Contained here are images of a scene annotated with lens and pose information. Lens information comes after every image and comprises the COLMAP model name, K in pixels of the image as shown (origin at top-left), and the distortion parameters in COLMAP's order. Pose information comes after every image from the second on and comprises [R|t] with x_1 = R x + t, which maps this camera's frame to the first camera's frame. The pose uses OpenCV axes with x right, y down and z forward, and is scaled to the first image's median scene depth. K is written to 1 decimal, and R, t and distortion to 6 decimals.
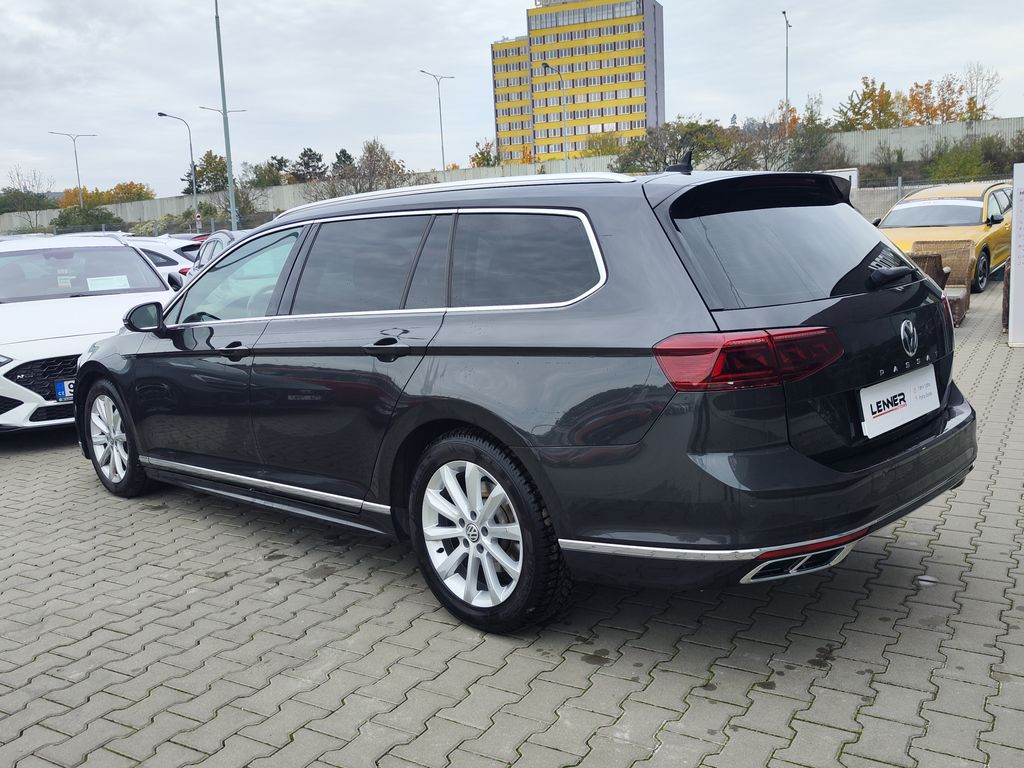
lens RADIAL K [[940.4, 0, 513.6], [0, 940.4, 386.9], [0, 0, 1]] dist [0.011055, -0.012508]
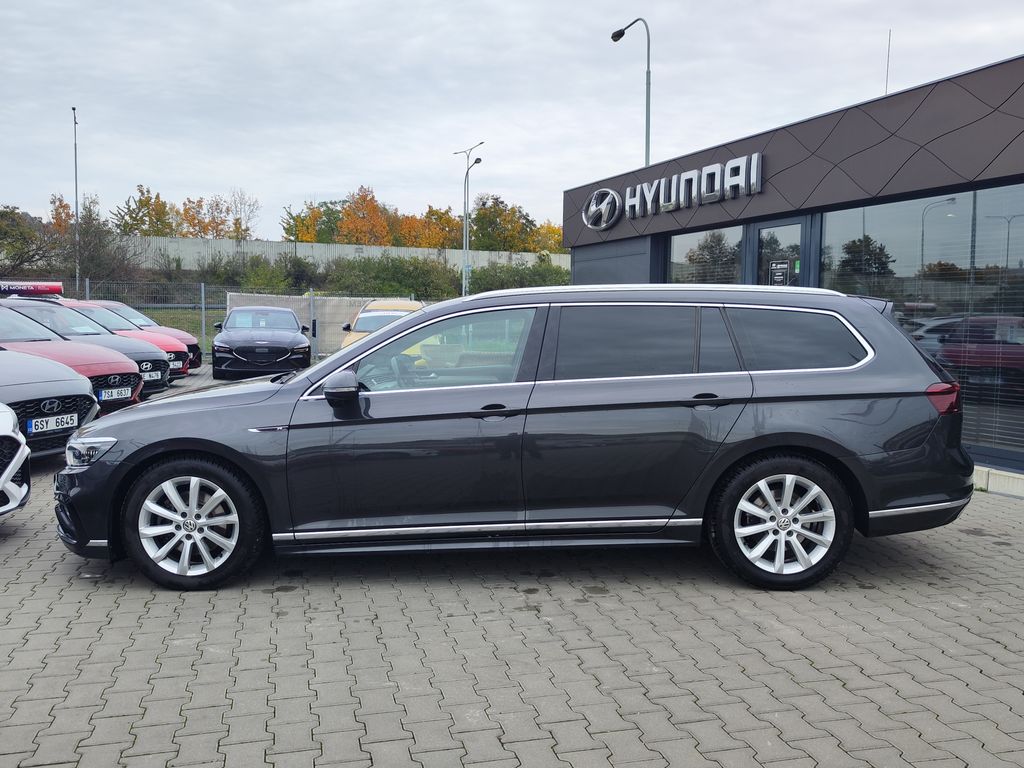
lens RADIAL K [[940.4, 0, 489.9], [0, 940.4, 435.4], [0, 0, 1]] dist [0.011055, -0.012508]
pose [[0.704988, -0.029499, 0.708605, -0.973138], [0.070403, 0.997110, -0.028534, 0.018408], [-0.705716, 0.070005, 0.705028, 0.189376]]
